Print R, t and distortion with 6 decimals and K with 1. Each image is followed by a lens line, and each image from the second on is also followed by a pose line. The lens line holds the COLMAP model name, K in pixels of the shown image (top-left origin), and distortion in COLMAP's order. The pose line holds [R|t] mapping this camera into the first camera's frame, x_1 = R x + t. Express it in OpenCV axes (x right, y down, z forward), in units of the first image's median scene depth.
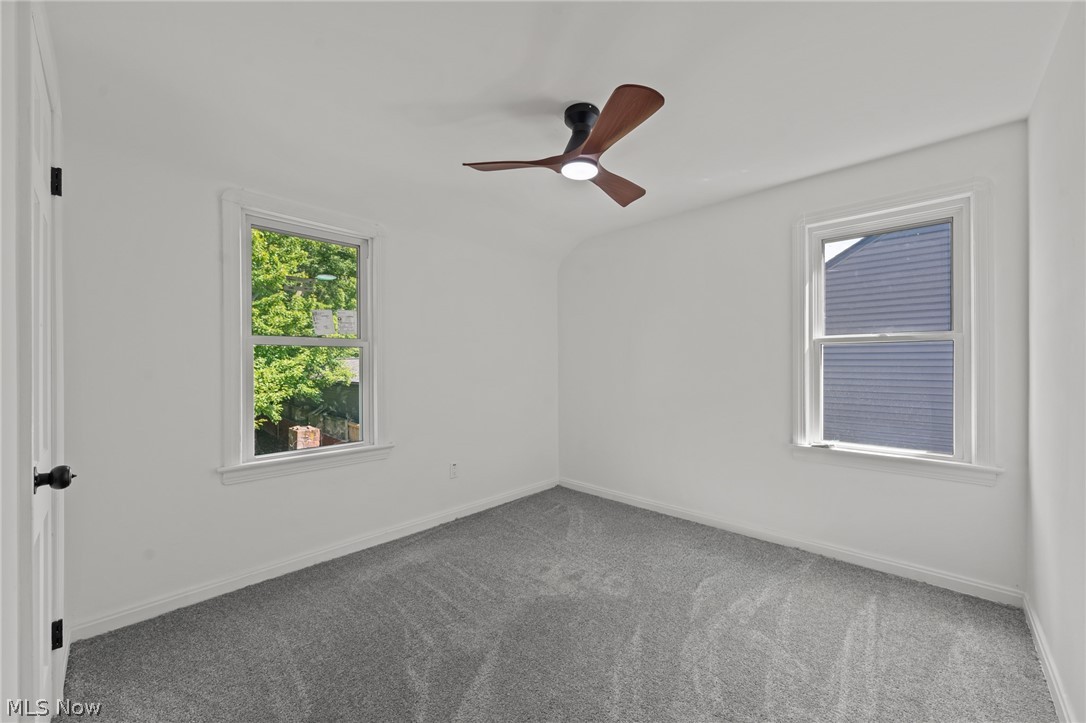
lens RADIAL K [[418.6, 0, 543.0], [0, 418.6, 361.5], [0, 0, 1]] dist [0.000295, 0.000022]
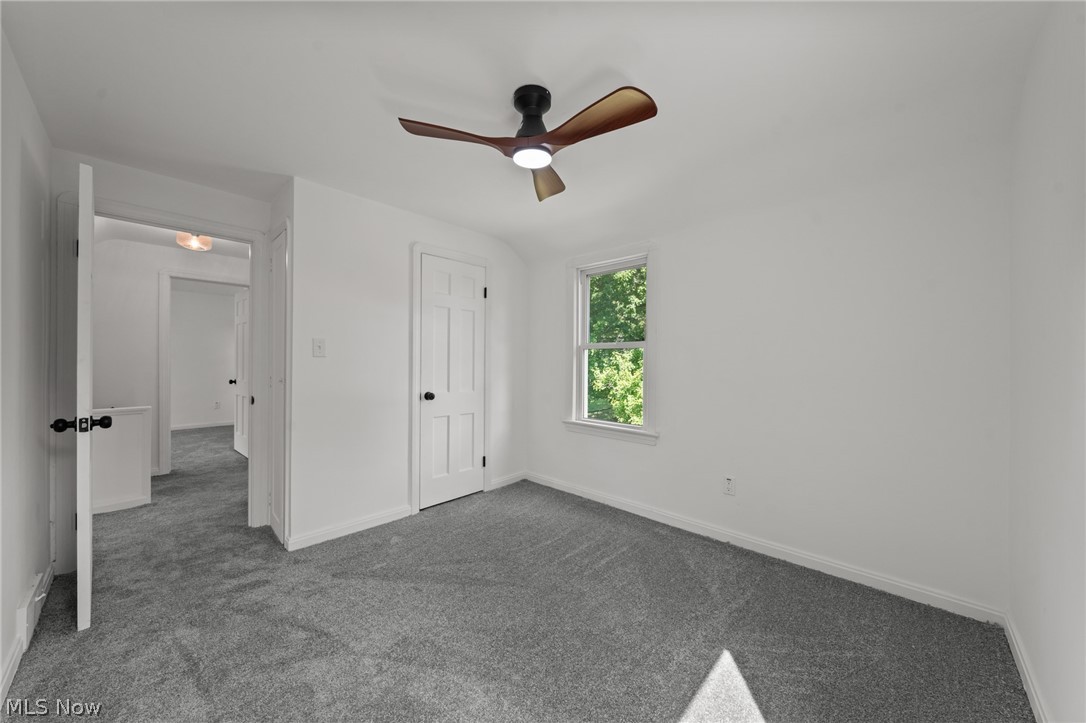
lens RADIAL K [[384.6, 0, 543.0], [0, 384.6, 361.5], [0, 0, 1]] dist [-0.000514, -0.000082]
pose [[-0.005964, 0.001014, -0.999982, 0.698409], [-0.003409, 0.999994, 0.001035, 0.004333], [0.999976, 0.003415, -0.005961, 0.741163]]
